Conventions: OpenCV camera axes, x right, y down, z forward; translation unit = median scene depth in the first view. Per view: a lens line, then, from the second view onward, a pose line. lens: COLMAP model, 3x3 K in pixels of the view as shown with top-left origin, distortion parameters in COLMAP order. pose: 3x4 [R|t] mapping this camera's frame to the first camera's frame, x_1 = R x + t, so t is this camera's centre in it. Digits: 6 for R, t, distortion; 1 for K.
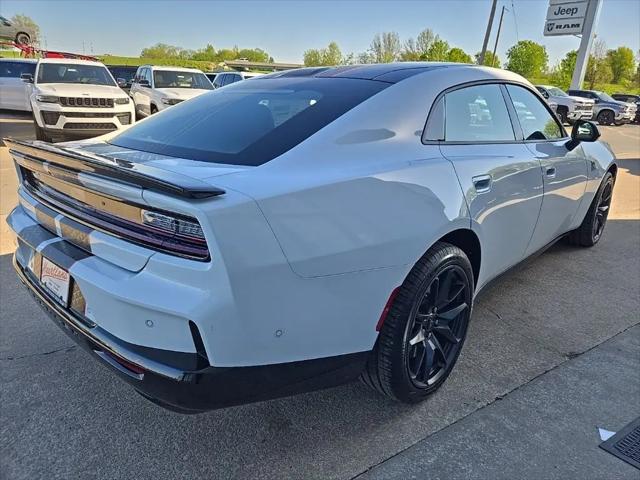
lens RADIAL K [[429.2, 0, 320.0], [0, 429.2, 240.0], [0, 0, 1]] dist [0.067247, -0.048148]
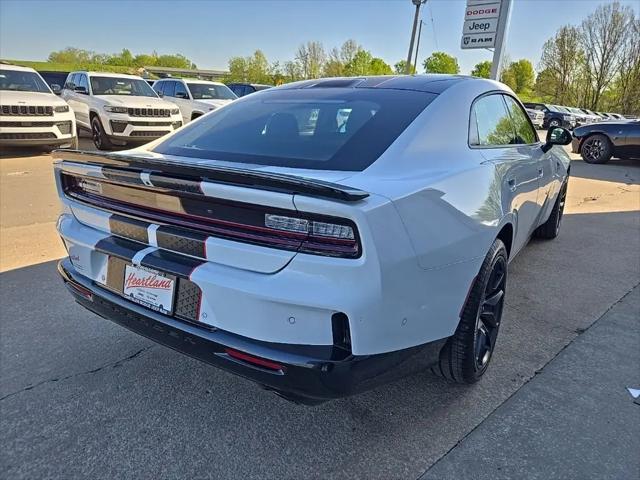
lens RADIAL K [[429.2, 0, 320.0], [0, 429.2, 240.0], [0, 0, 1]] dist [0.067247, -0.048148]
pose [[0.987766, -0.047358, 0.148577, -0.143356], [0.049661, 0.998696, -0.011825, 0.003491], [-0.147823, 0.019059, 0.988830, -0.018286]]
